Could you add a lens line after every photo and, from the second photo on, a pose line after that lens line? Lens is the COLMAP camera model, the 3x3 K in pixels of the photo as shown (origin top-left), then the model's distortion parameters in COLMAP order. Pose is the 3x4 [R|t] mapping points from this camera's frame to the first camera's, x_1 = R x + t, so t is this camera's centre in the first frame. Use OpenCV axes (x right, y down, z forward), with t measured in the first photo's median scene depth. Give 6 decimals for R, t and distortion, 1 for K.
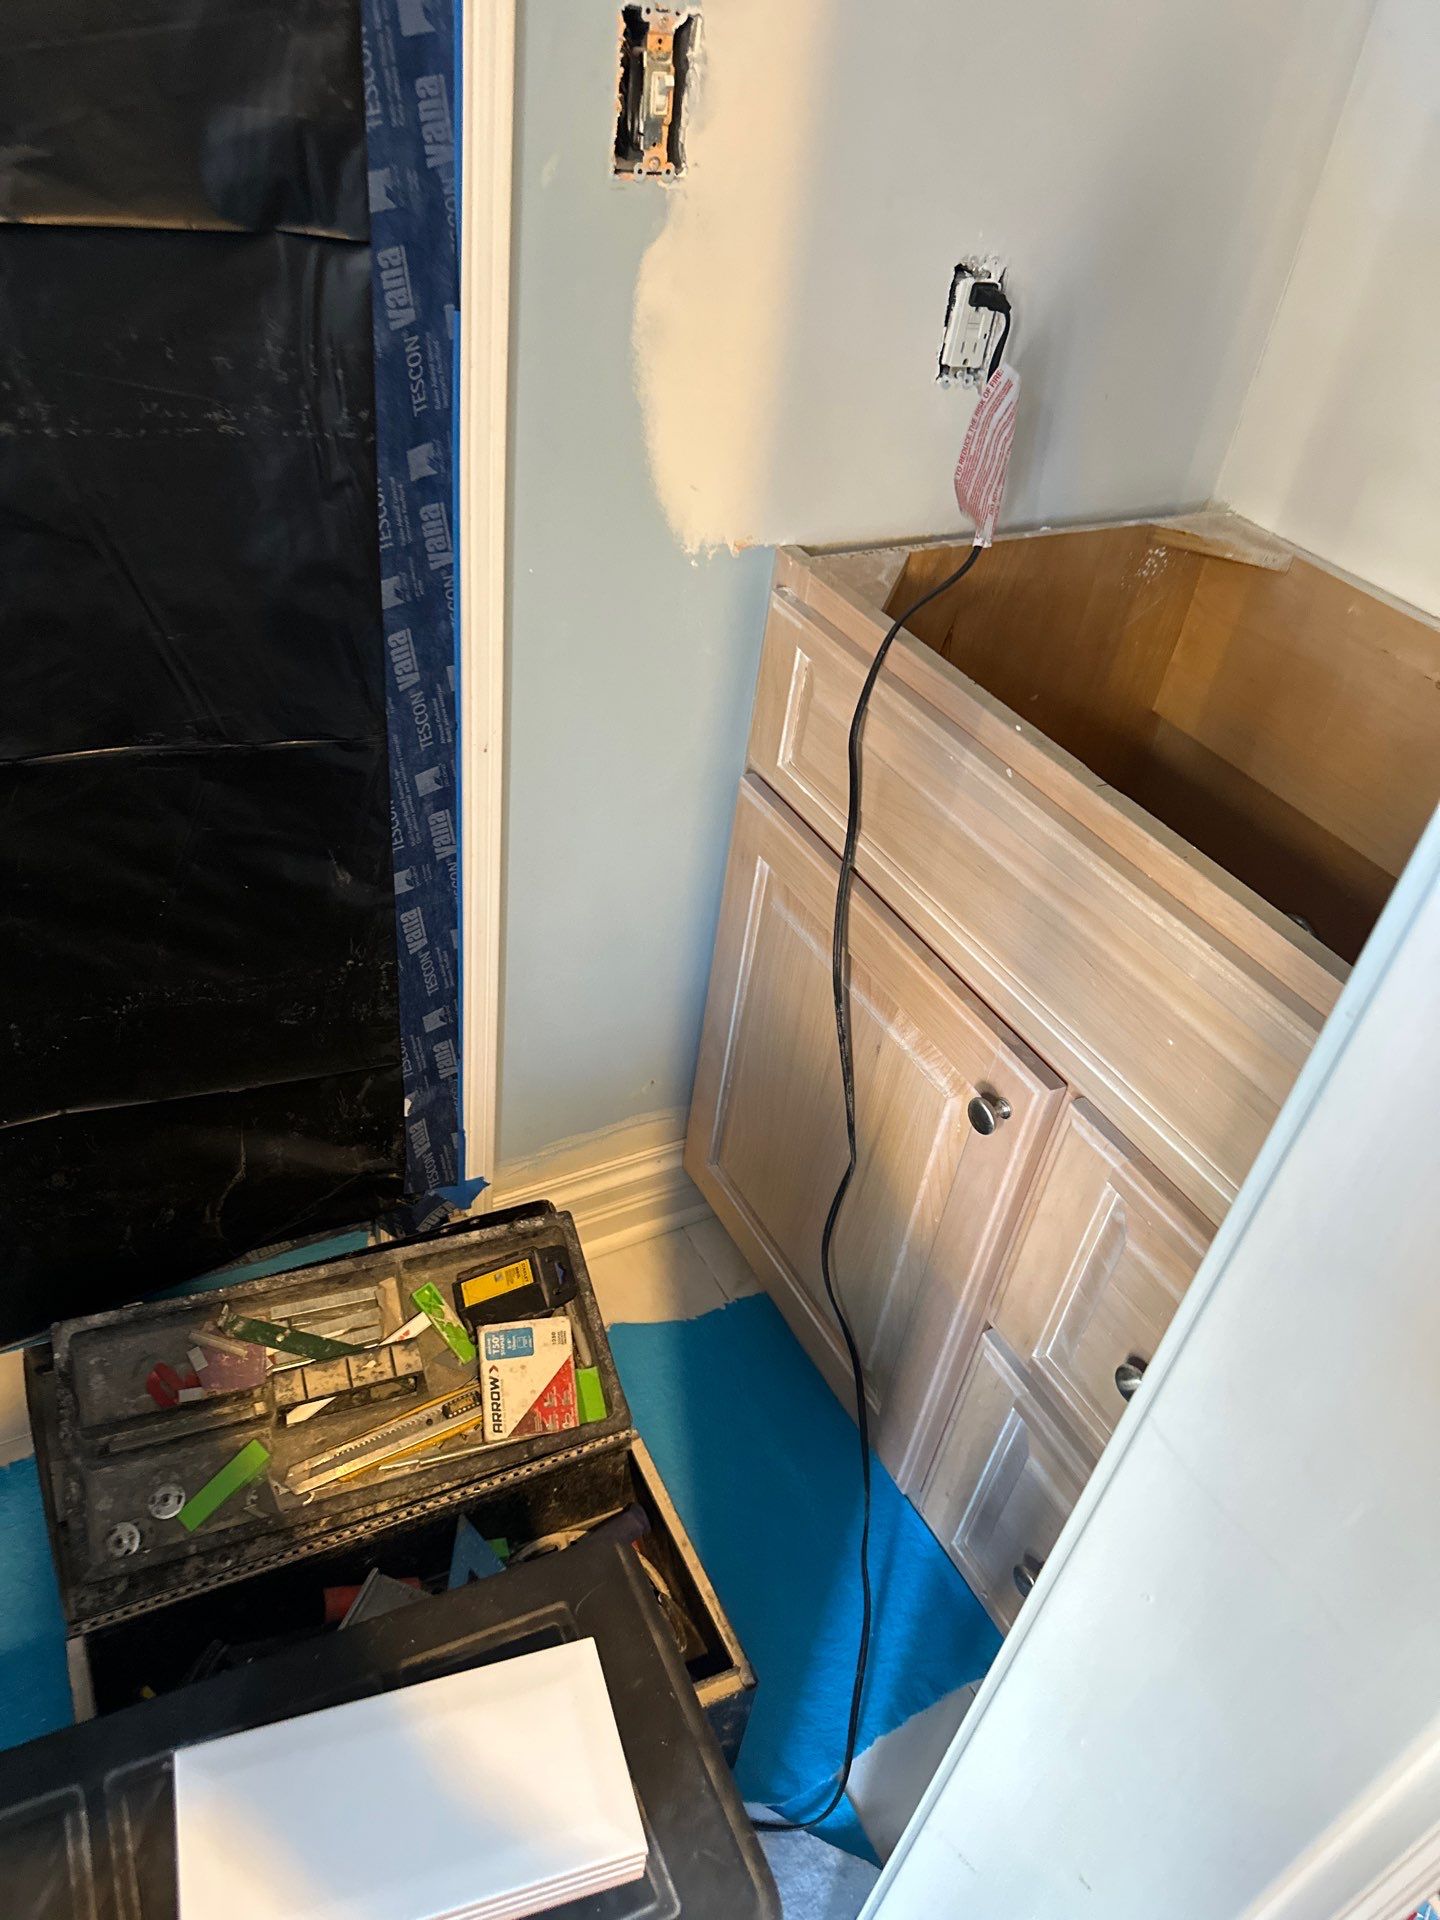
lens RADIAL K [[1348.7, 0, 696.5], [0, 1348.7, 960.5], [0, 0, 1]] dist [0.117171, -0.181298]
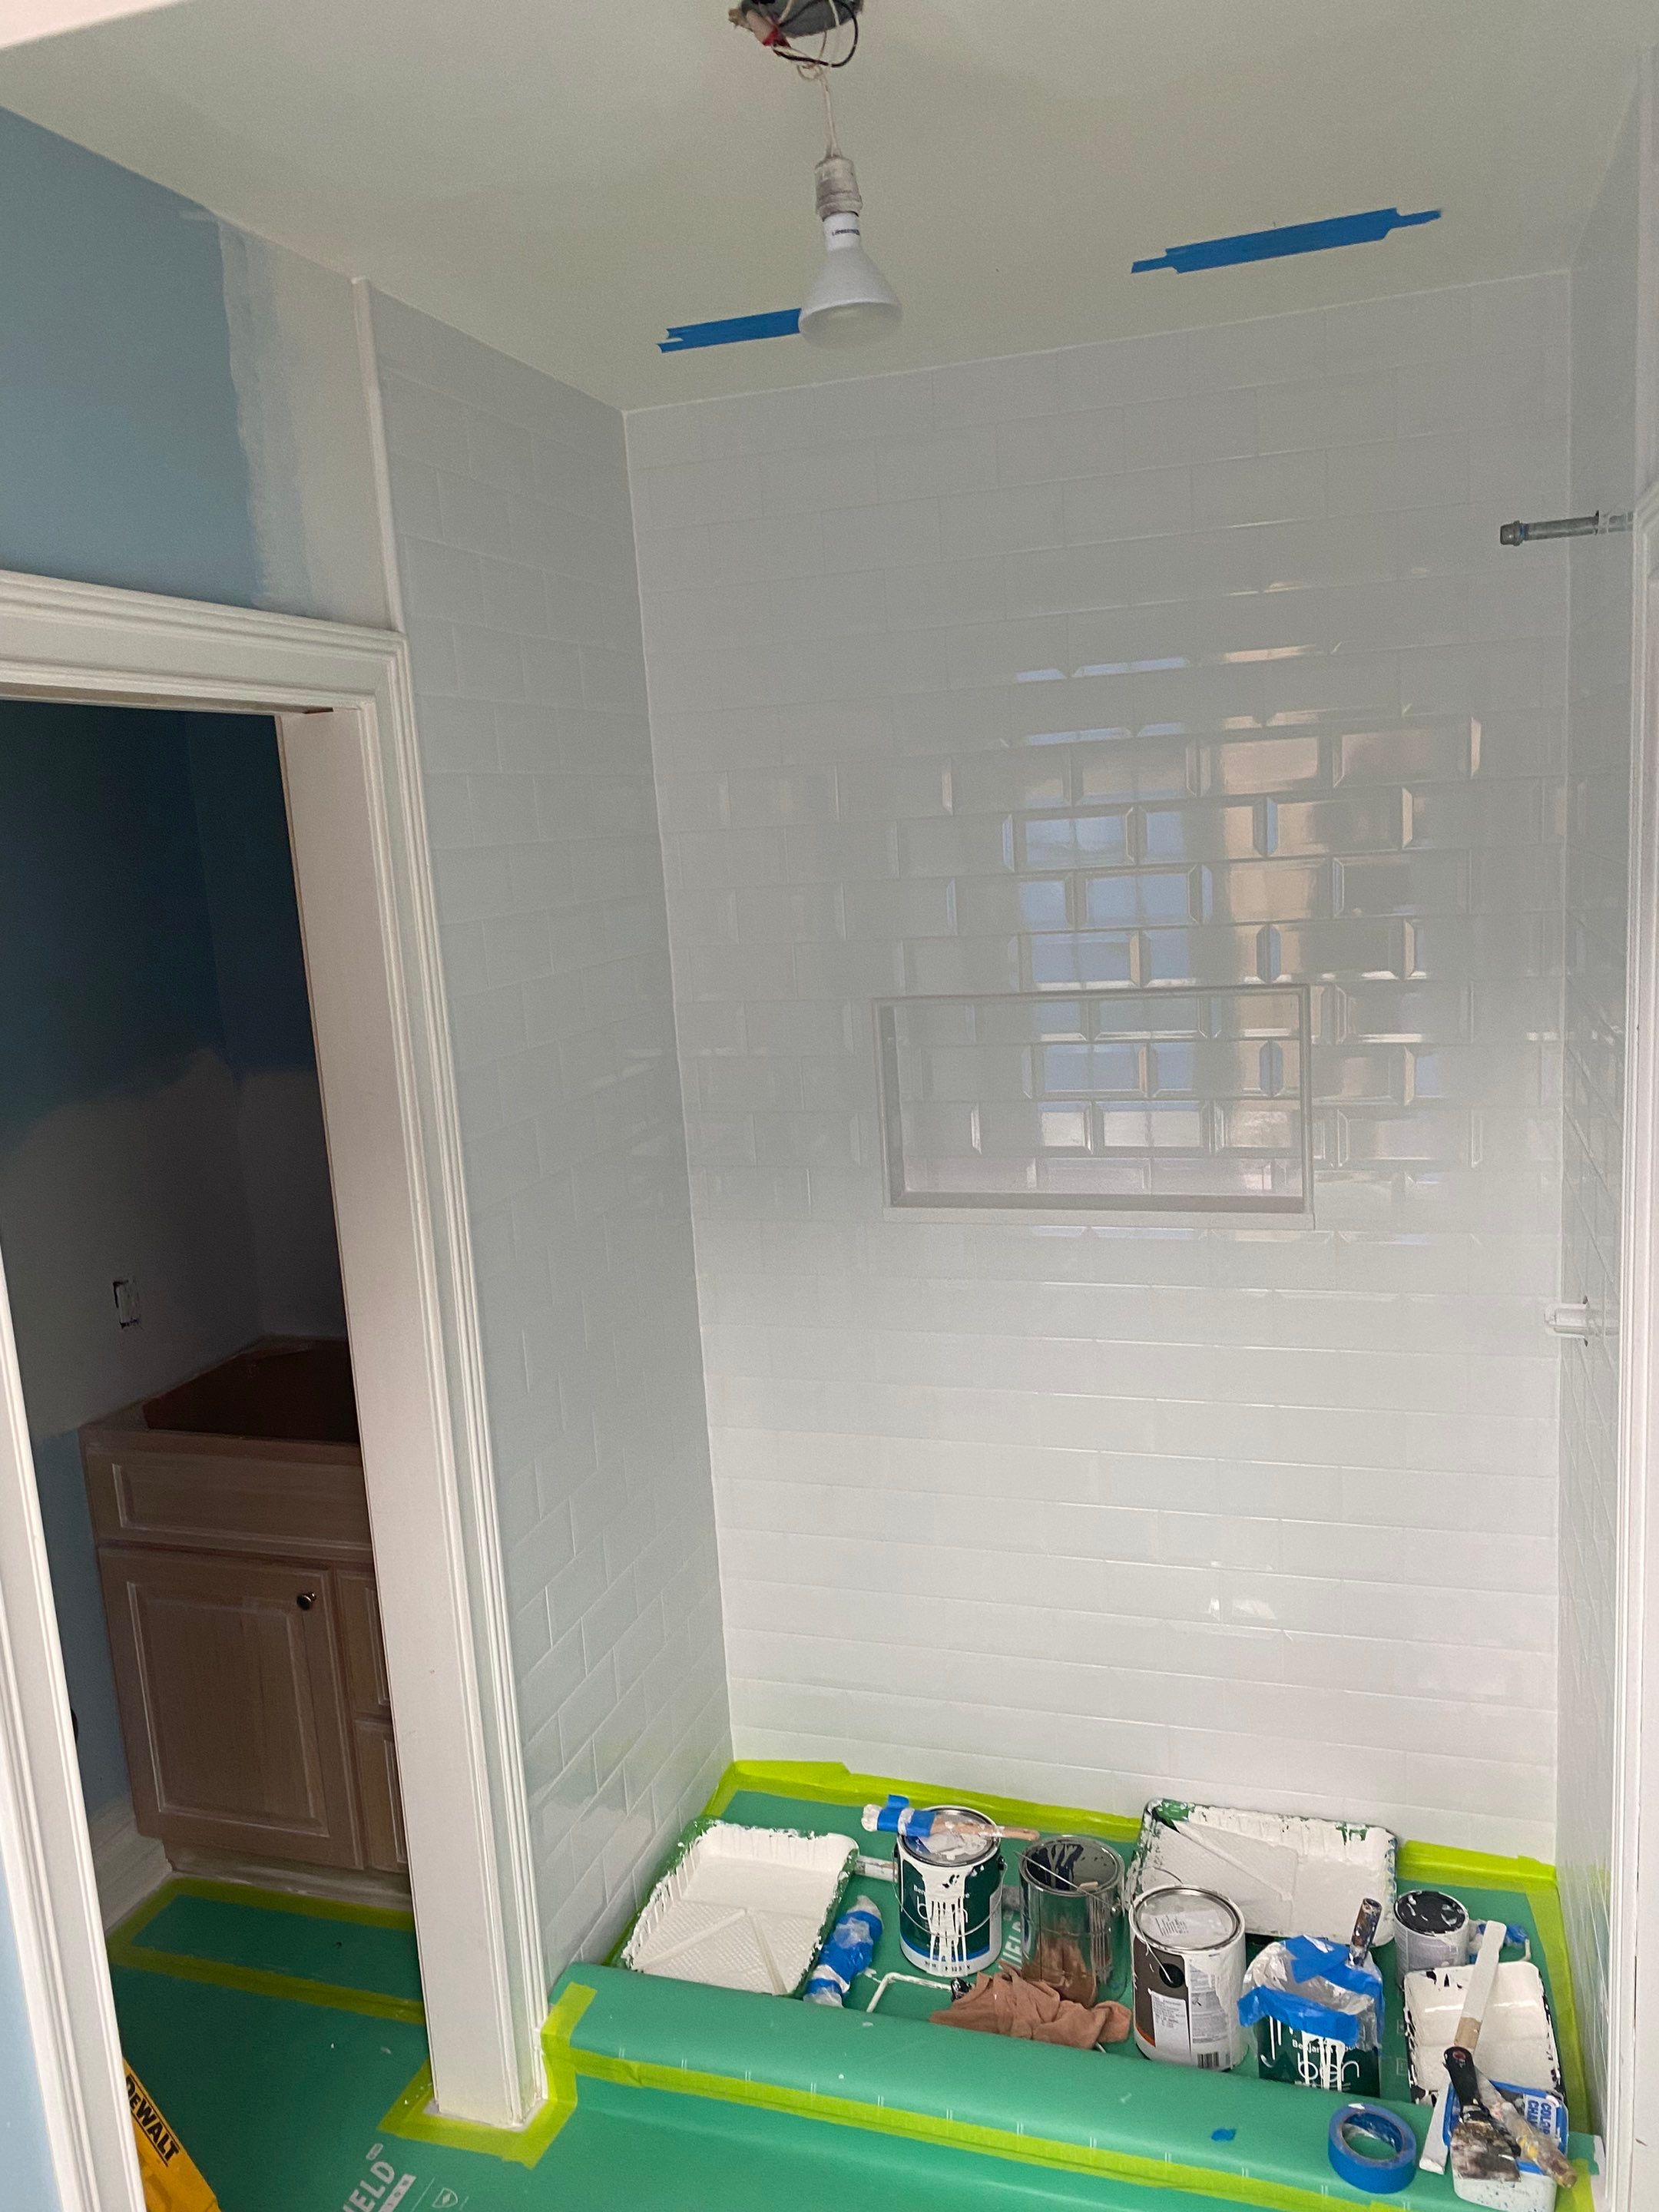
lens RADIAL K [[1680.8, 0, 831.1], [0, 1680.8, 1098.4], [0, 0, 1]] dist [0.001584, 0.002677]
pose [[0.707463, -0.269265, 0.653447, -0.639455], [0.541559, 0.800601, -0.256423, 0.538149], [-0.454104, 0.535289, 0.712218, -1.506414]]
